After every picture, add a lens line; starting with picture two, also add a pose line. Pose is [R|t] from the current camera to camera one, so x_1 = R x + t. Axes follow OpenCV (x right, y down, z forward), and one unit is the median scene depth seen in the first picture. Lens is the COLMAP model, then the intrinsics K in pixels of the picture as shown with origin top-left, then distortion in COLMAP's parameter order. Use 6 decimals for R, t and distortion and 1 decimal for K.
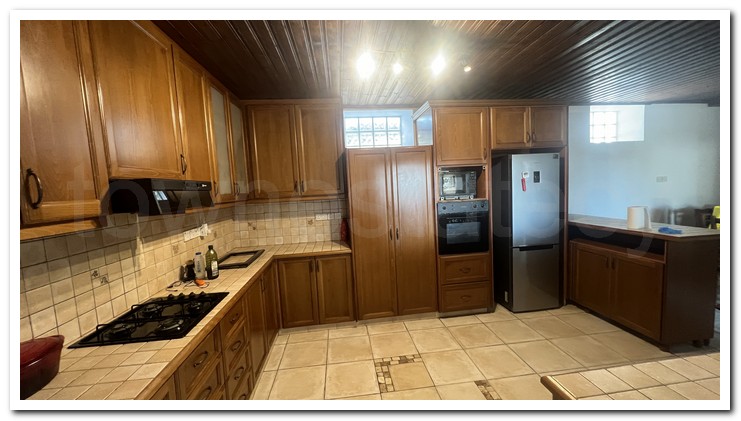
lens RADIAL K [[279.5, 0, 369.0], [0, 279.5, 210.2], [0, 0, 1]] dist [-0.001184, 0.000188]
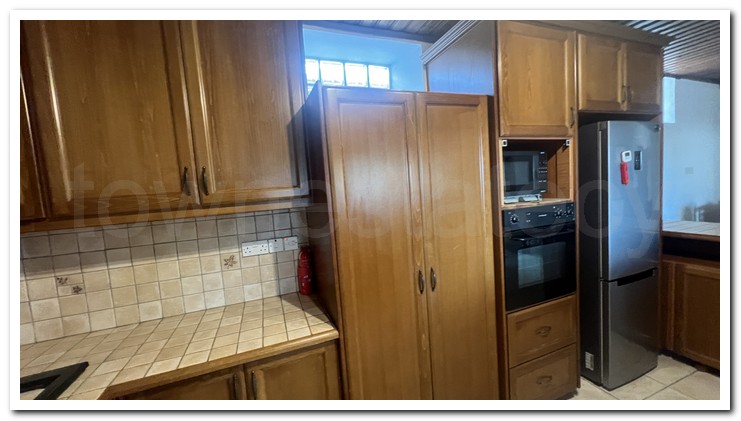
lens RADIAL K [[279.5, 0, 369.0], [0, 279.5, 210.2], [0, 0, 1]] dist [-0.001184, 0.000188]
pose [[0.968862, -0.037245, 0.244784, -0.148122], [0.041323, 0.999079, -0.011541, -0.039886], [-0.244129, 0.021297, 0.969509, 0.756954]]
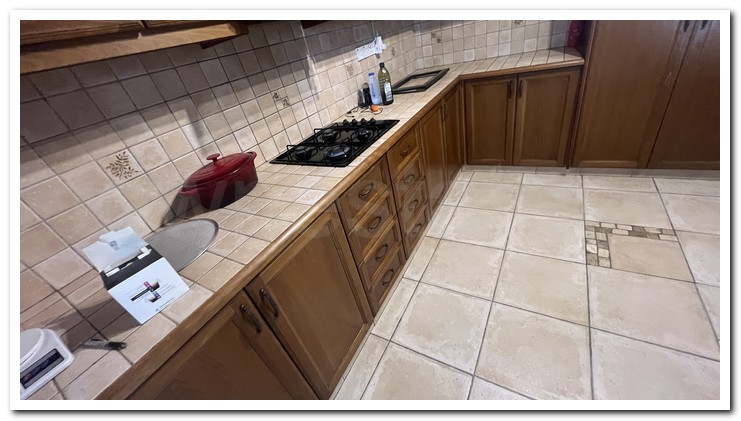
lens RADIAL K [[279.5, 0, 369.0], [0, 279.5, 210.2], [0, 0, 1]] dist [-0.001184, 0.000188]
pose [[0.798461, 0.217592, -0.561350, -0.032628], [0.126828, 0.850686, 0.510144, 0.066858], [0.588536, -0.478525, 0.651643, 0.213572]]
